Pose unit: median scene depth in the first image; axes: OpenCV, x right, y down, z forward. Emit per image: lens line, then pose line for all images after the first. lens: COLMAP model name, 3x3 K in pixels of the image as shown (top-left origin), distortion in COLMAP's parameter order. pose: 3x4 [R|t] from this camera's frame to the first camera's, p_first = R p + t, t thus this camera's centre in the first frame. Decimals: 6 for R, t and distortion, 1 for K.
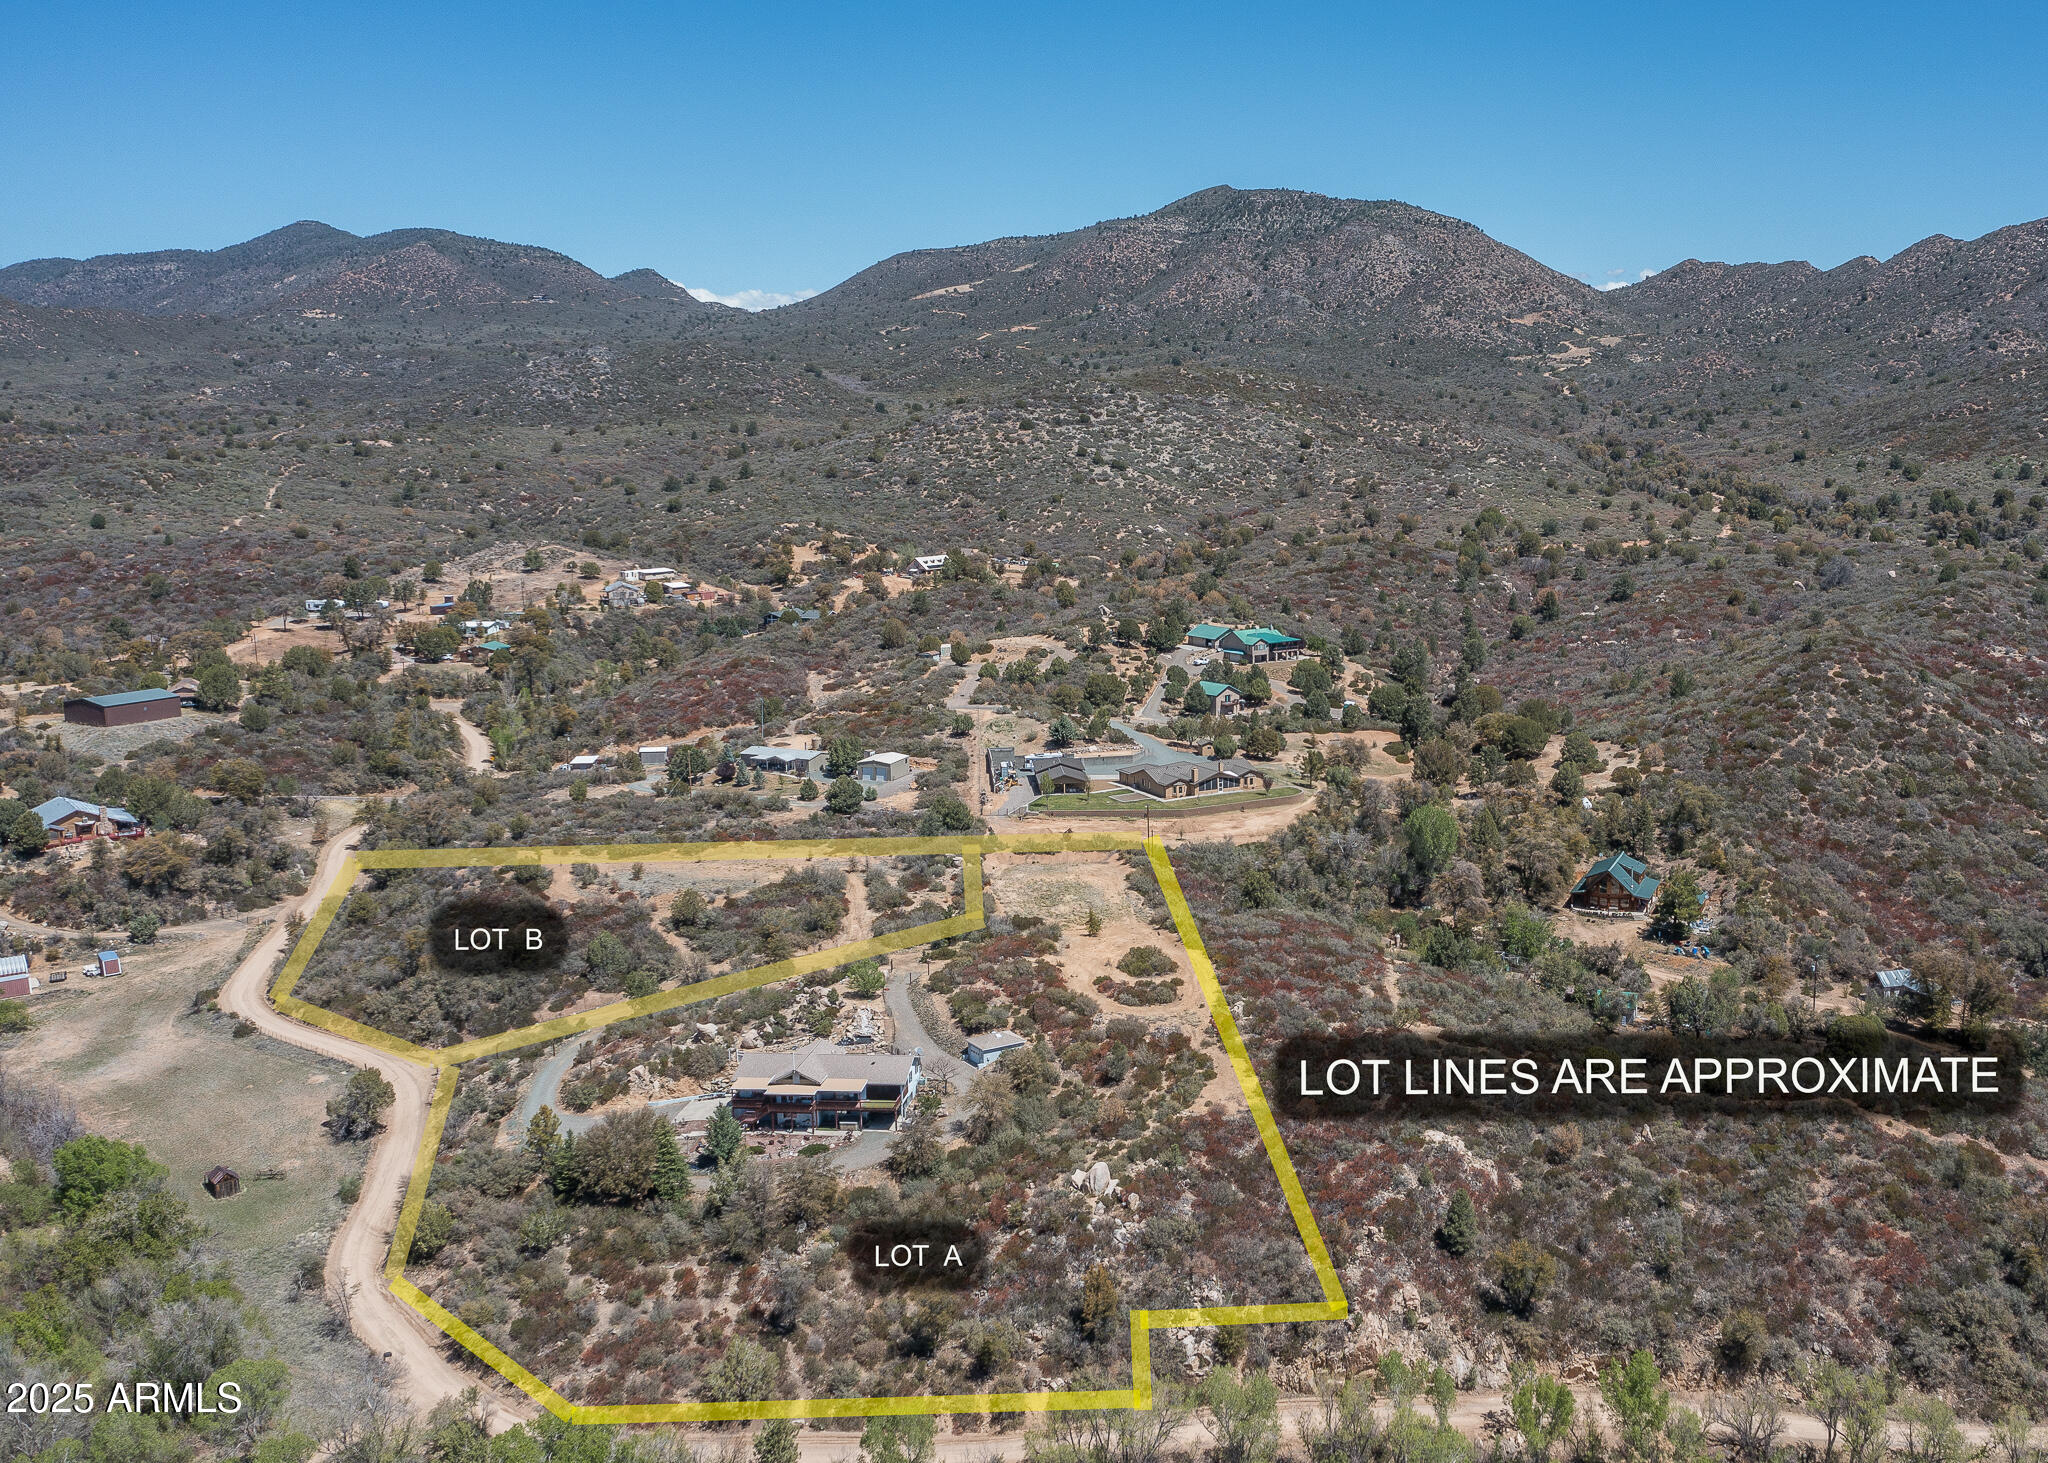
lens RADIAL K [[2036.2, 0, 1301.8], [0, 2036.2, 733.3], [0, 0, 1]] dist [-0.046654, 0.024987]
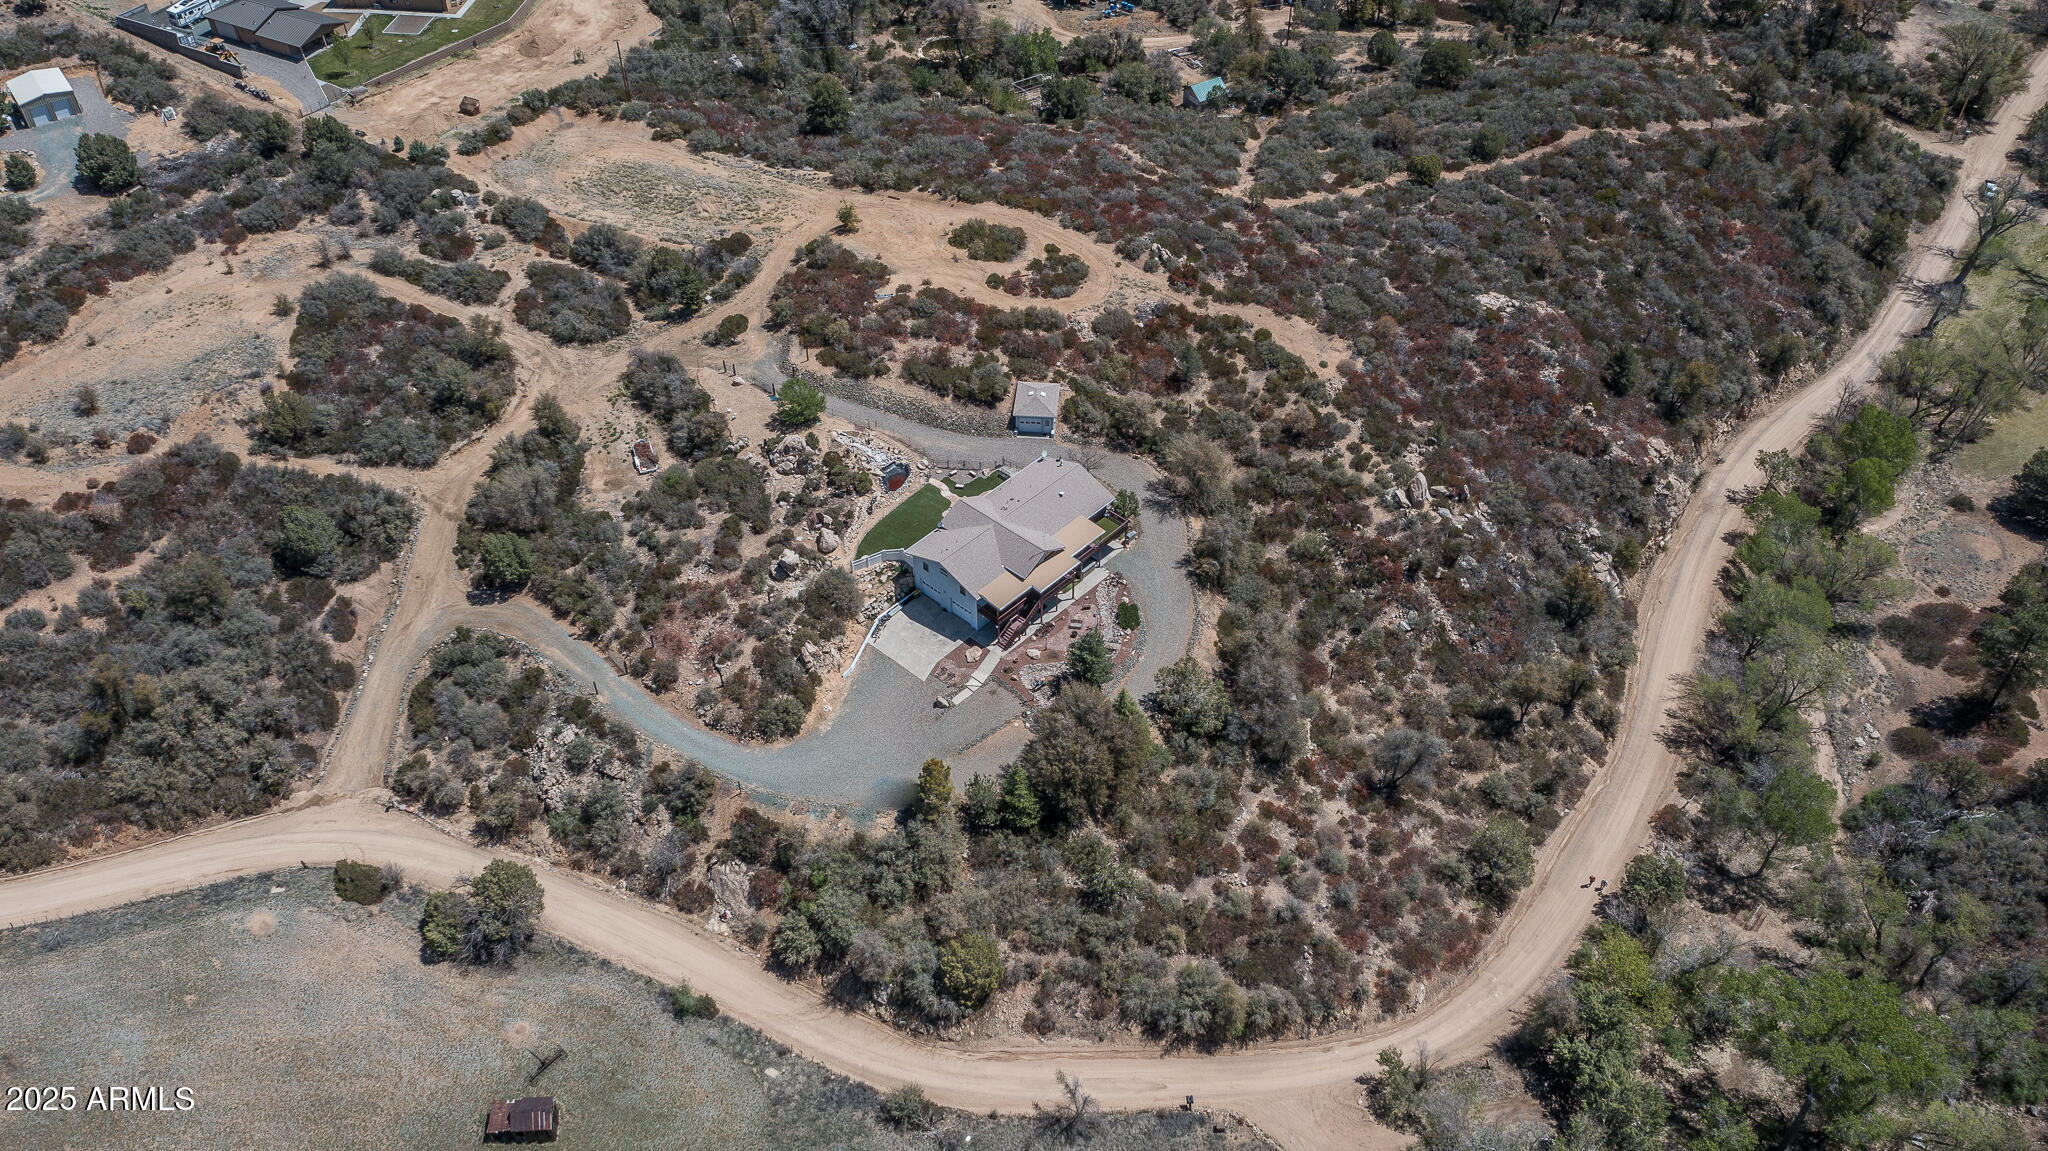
lens RADIAL K [[1598.8, 0, 1018.1], [0, 1598.8, 579.3], [0, 0, 1]] dist [-0.034470, 0.006677]
pose [[0.649147, -0.524587, 0.550833, -0.544342], [0.134059, 0.791712, 0.596004, -0.191435], [-0.748757, -0.313050, 0.584263, 0.534418]]
